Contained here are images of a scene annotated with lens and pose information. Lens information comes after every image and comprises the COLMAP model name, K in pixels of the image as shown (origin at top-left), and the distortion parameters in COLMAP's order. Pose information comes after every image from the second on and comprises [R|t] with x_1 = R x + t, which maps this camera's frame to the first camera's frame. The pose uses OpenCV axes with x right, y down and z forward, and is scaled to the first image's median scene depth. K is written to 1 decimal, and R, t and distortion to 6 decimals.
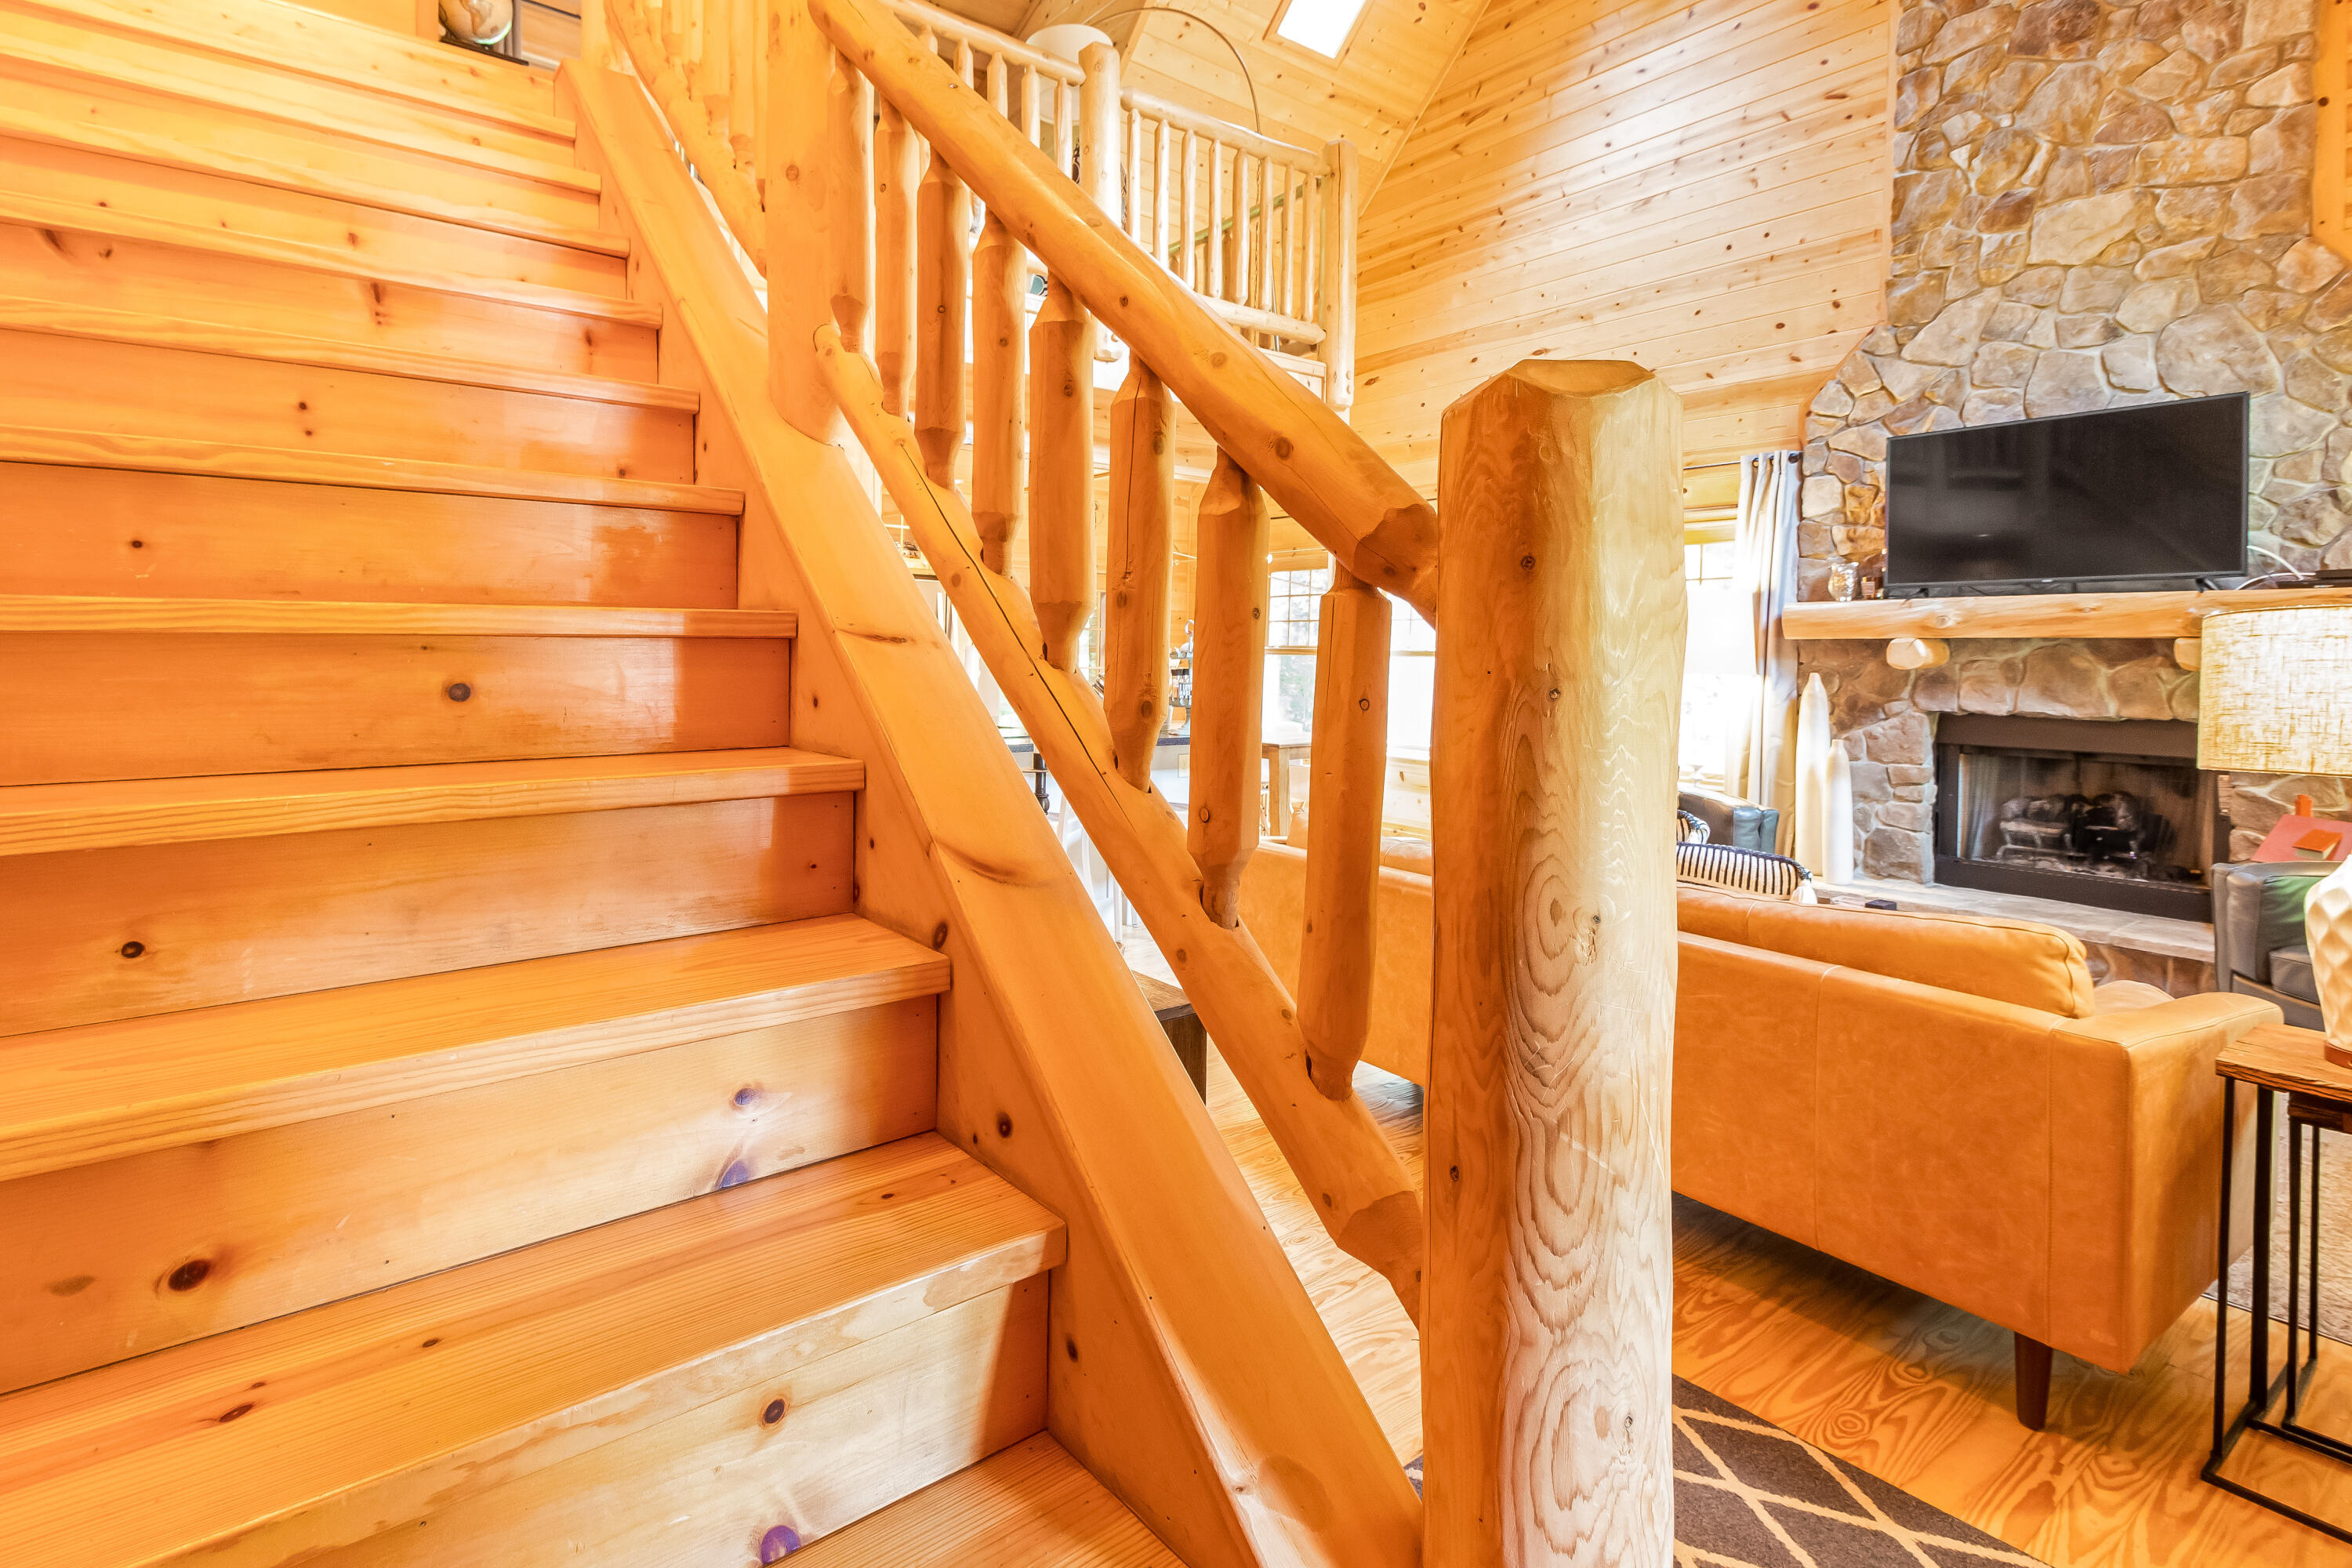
lens RADIAL K [[1151.0, 0, 1131.3], [0, 1151.0, 658.5], [0, 0, 1]] dist [0.055371, -0.026795]
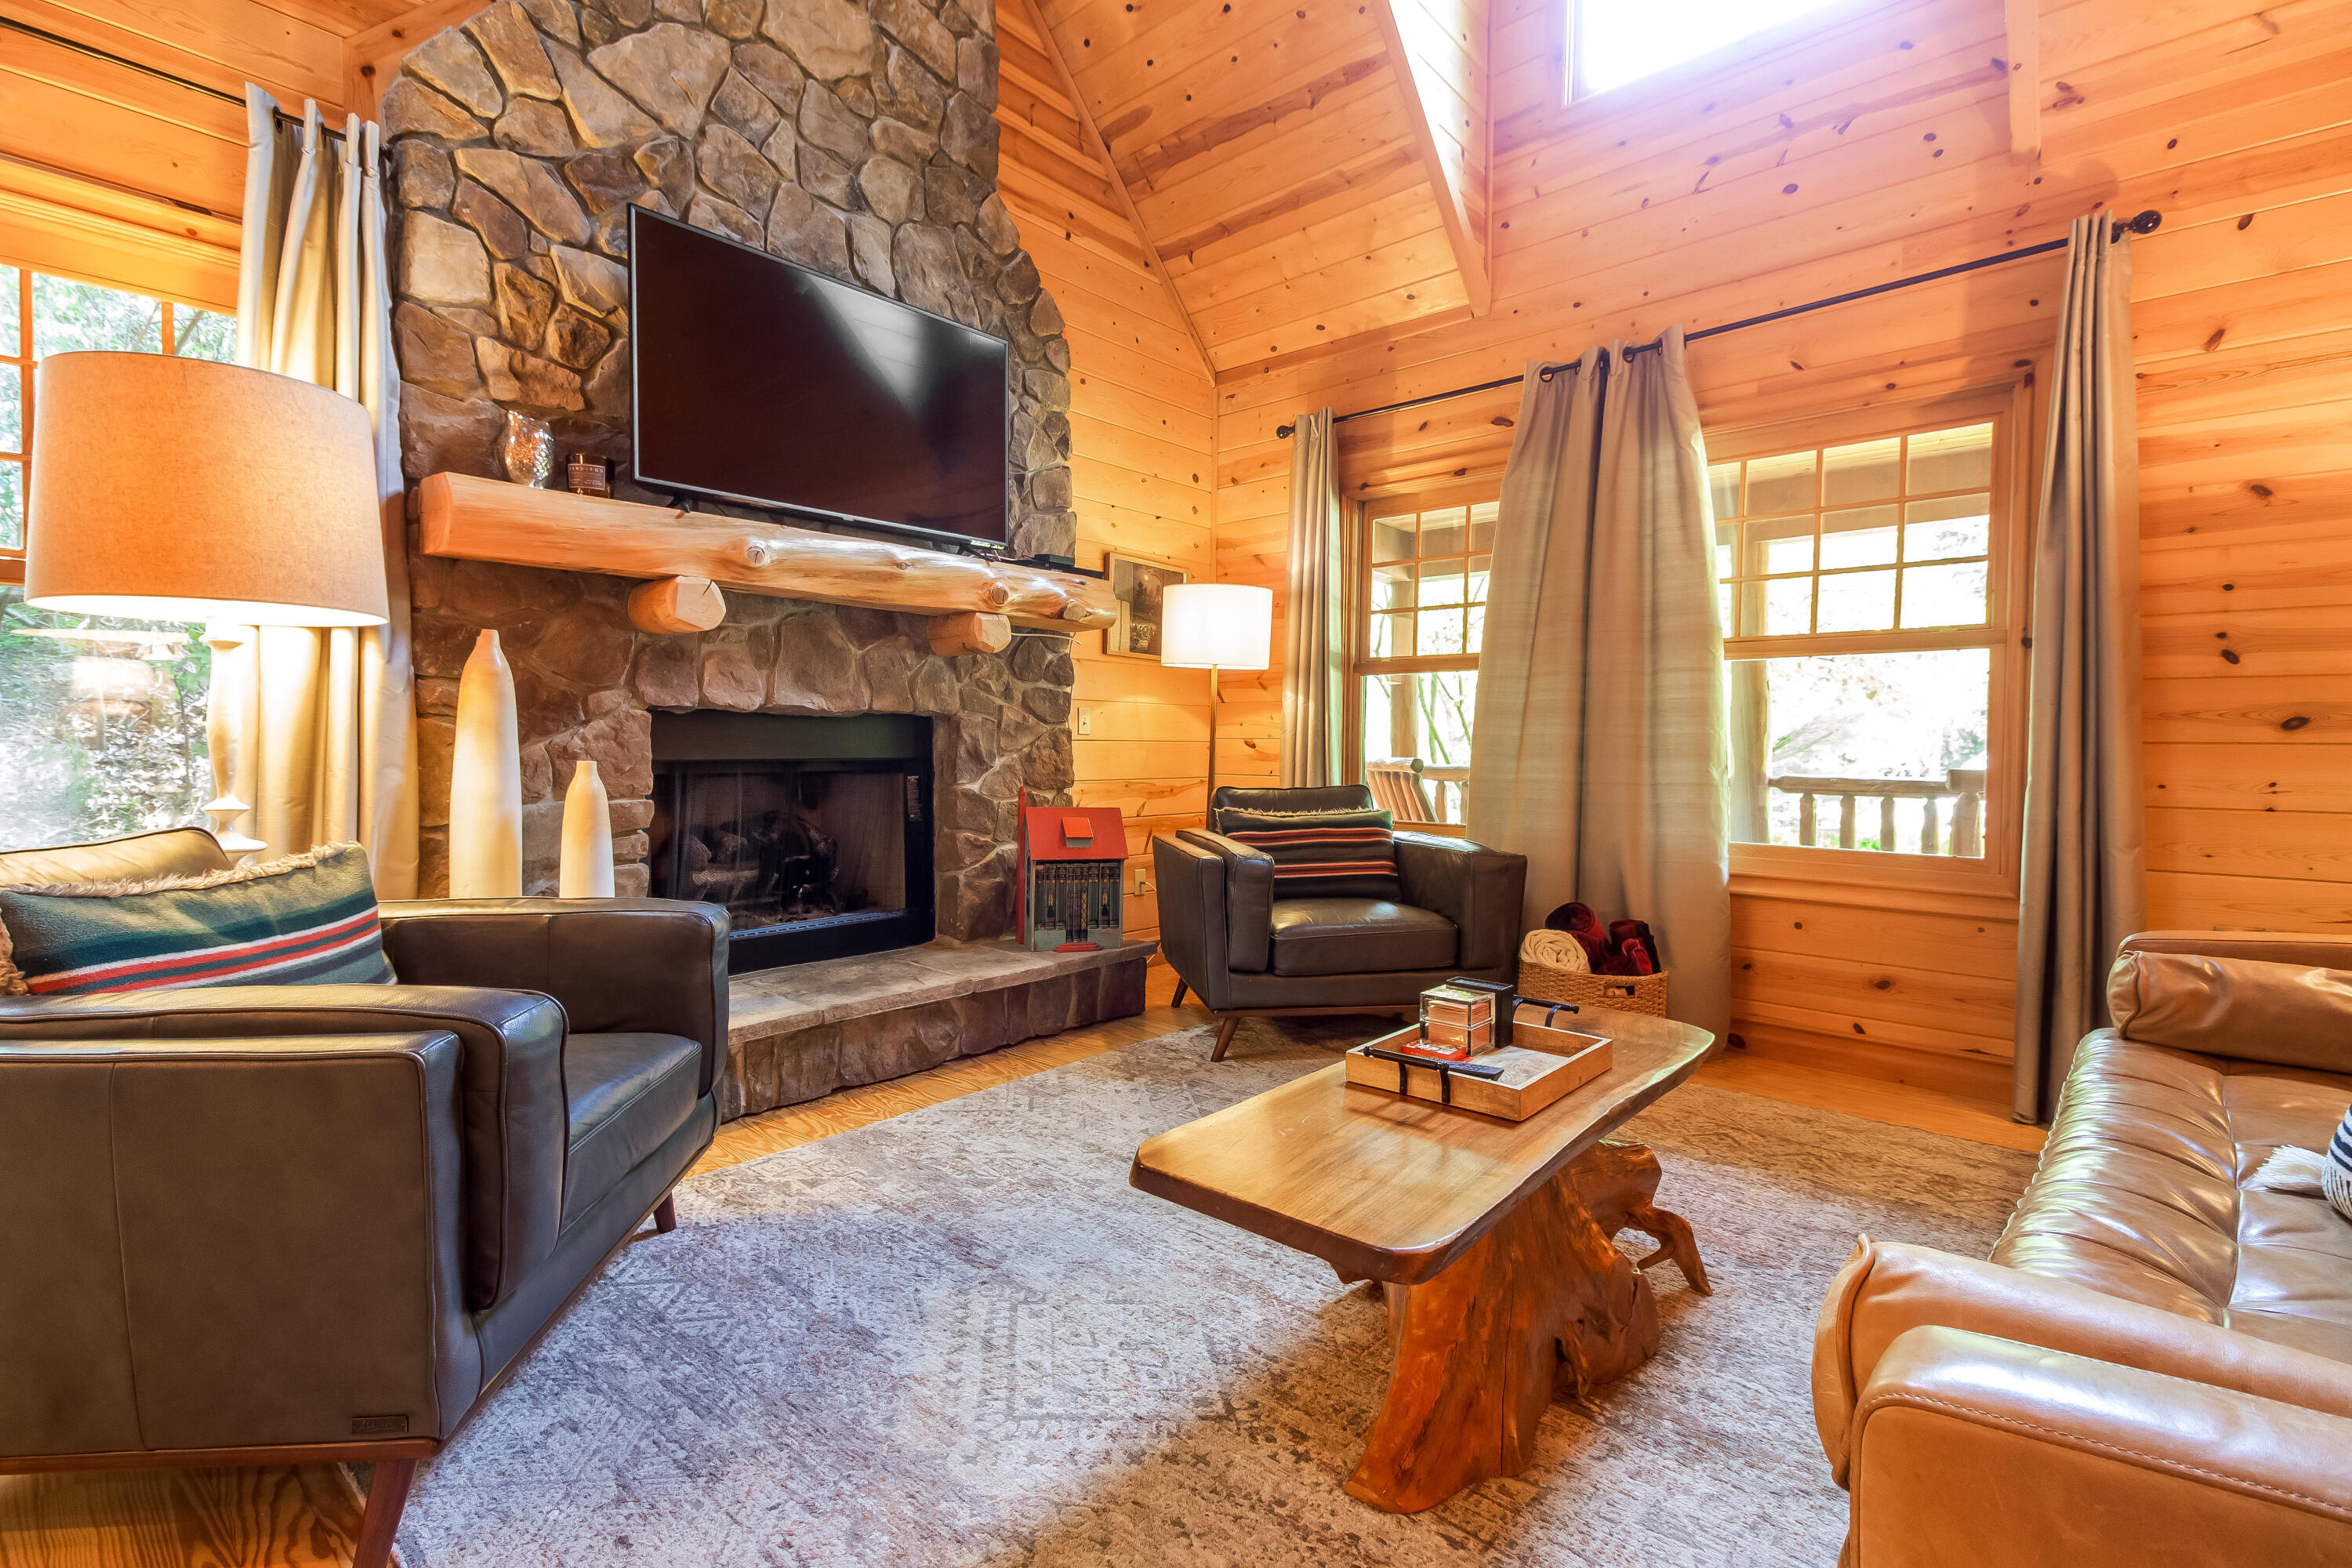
lens RADIAL K [[1063.3, 0, 1165.7], [0, 1063.3, 767.4], [0, 0, 1]] dist [0.058178, -0.025517]
pose [[-0.176275, -0.040348, 0.983514, 0.095748], [-0.007895, 0.999185, 0.039576, 0.054372], [-0.984309, -0.000789, -0.176450, 0.878484]]
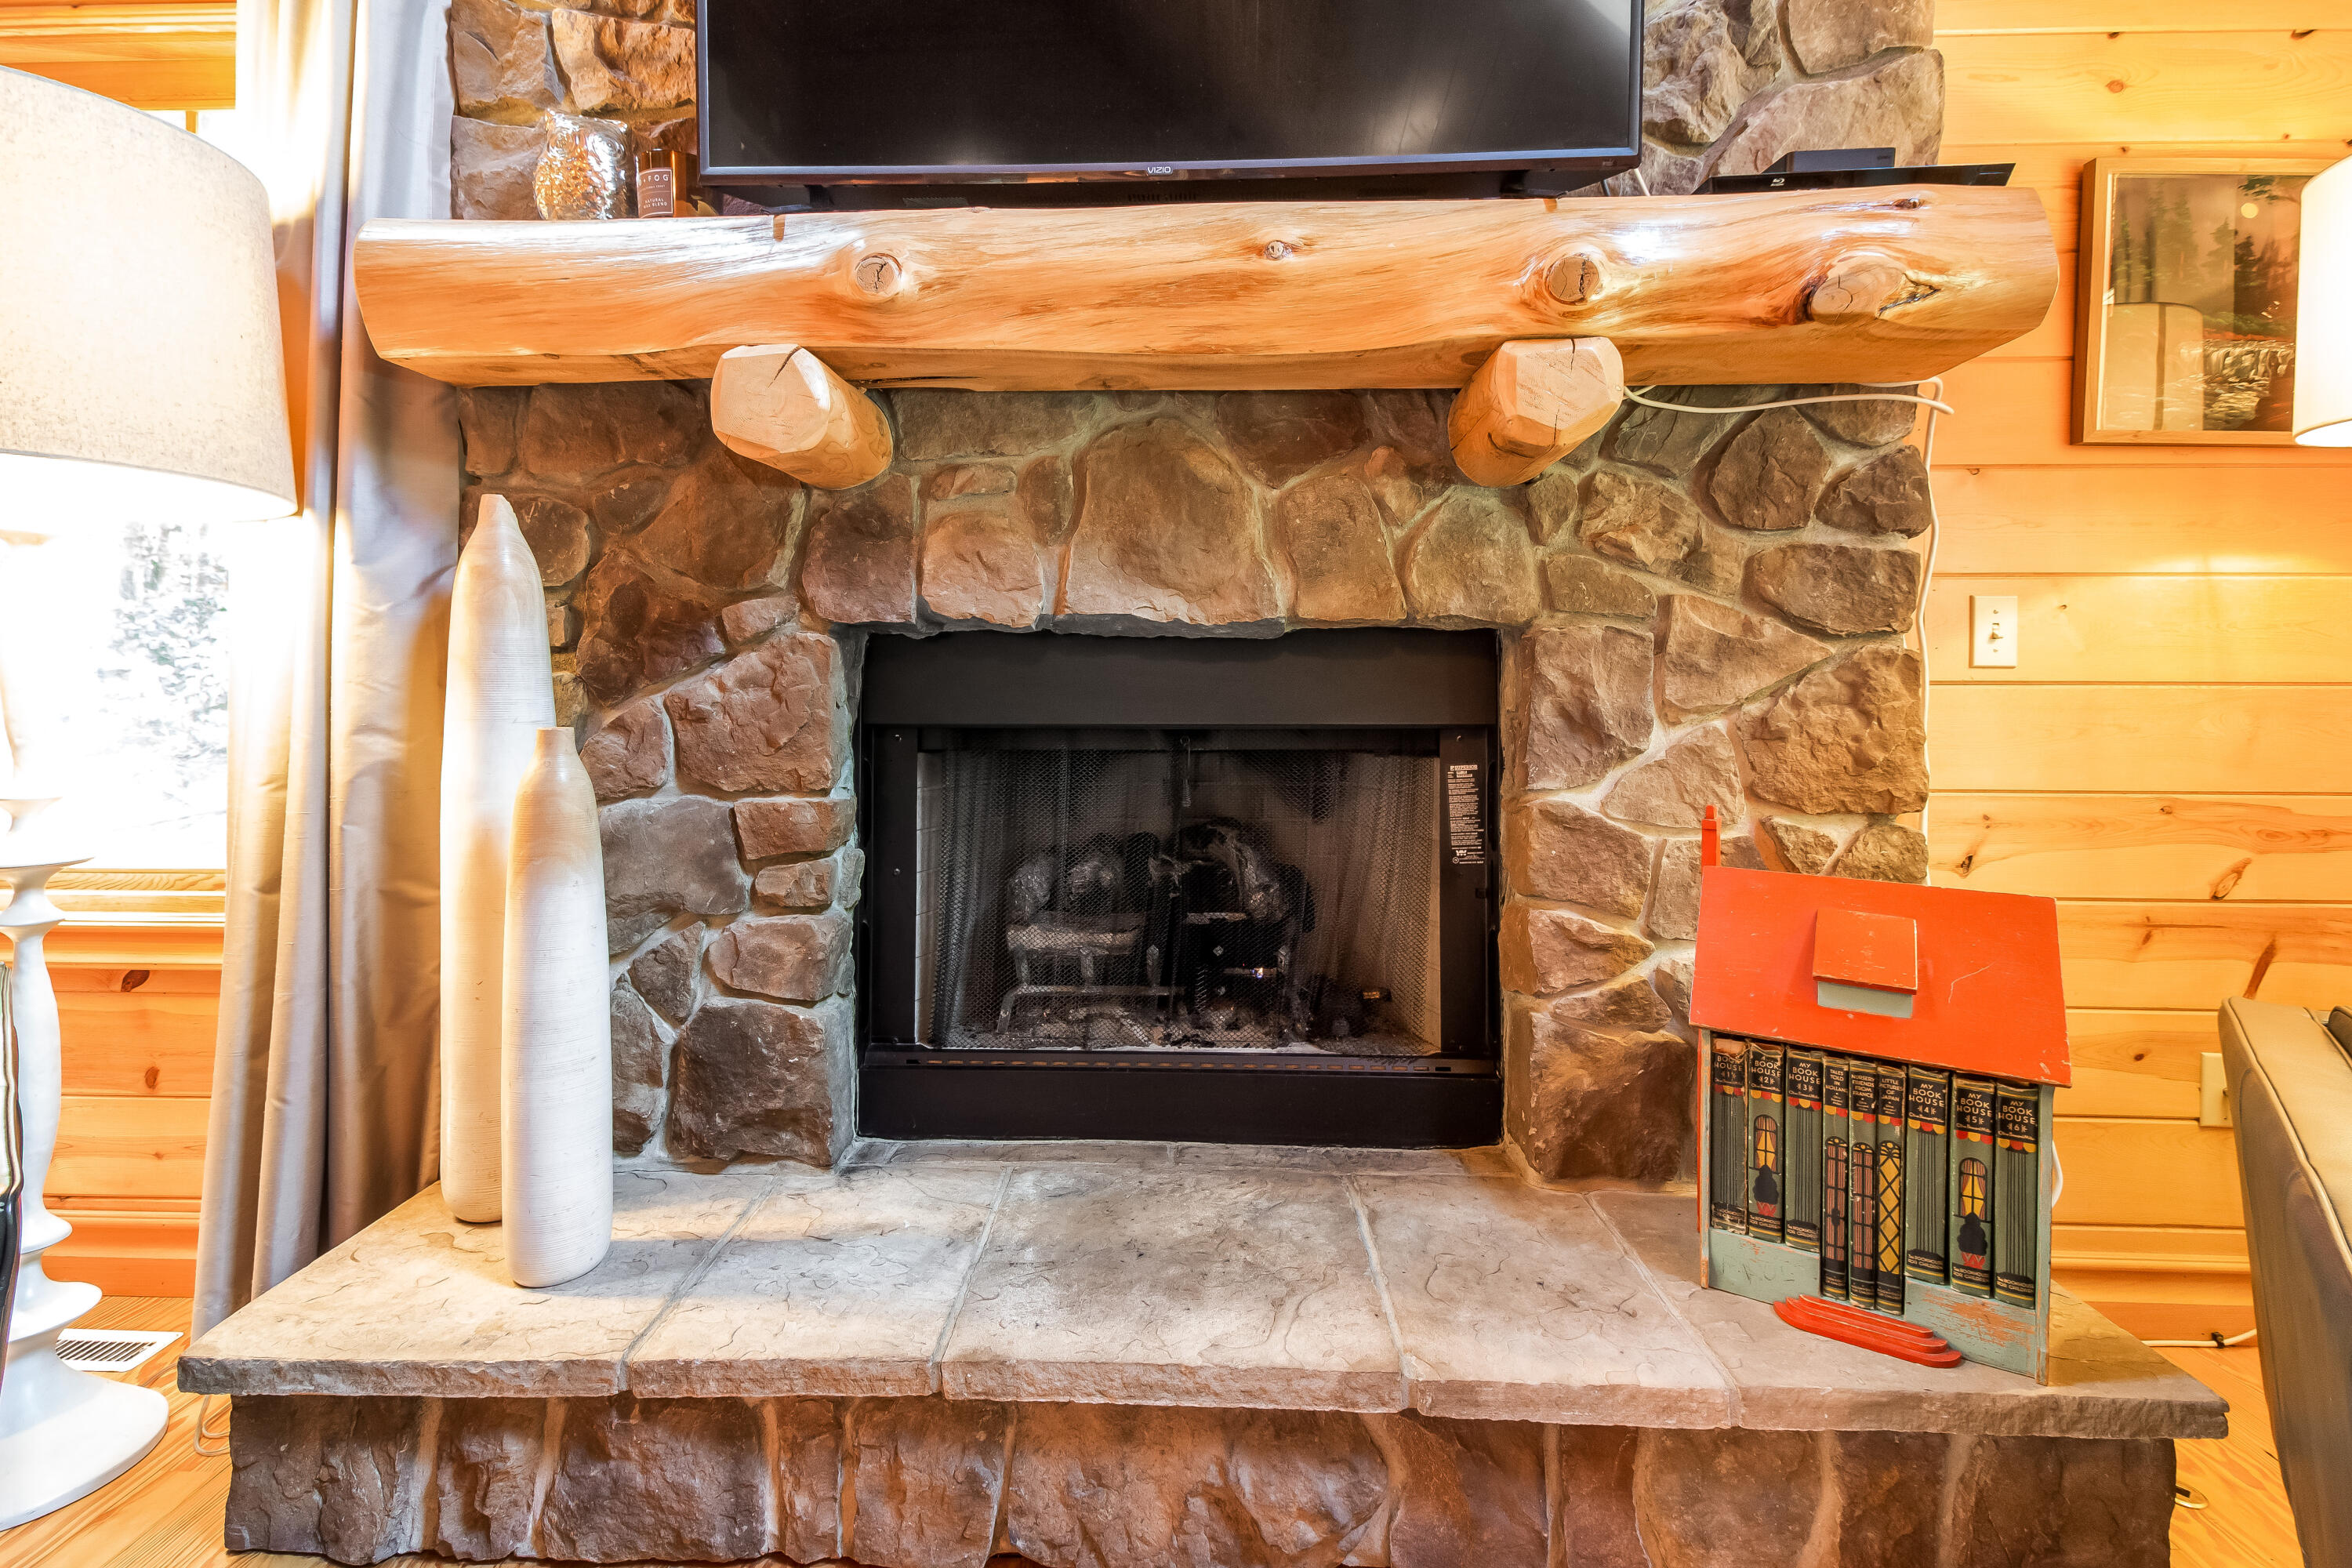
lens RADIAL K [[1095.6, 0, 1158.0], [0, 1095.6, 704.5], [0, 0, 1]] dist [0.060131, -0.028027]
pose [[0.632587, -0.019647, 0.774240, 0.522518], [0.009033, 0.999797, 0.017991, 0.064679], [-0.774437, -0.004387, 0.632636, 0.775453]]
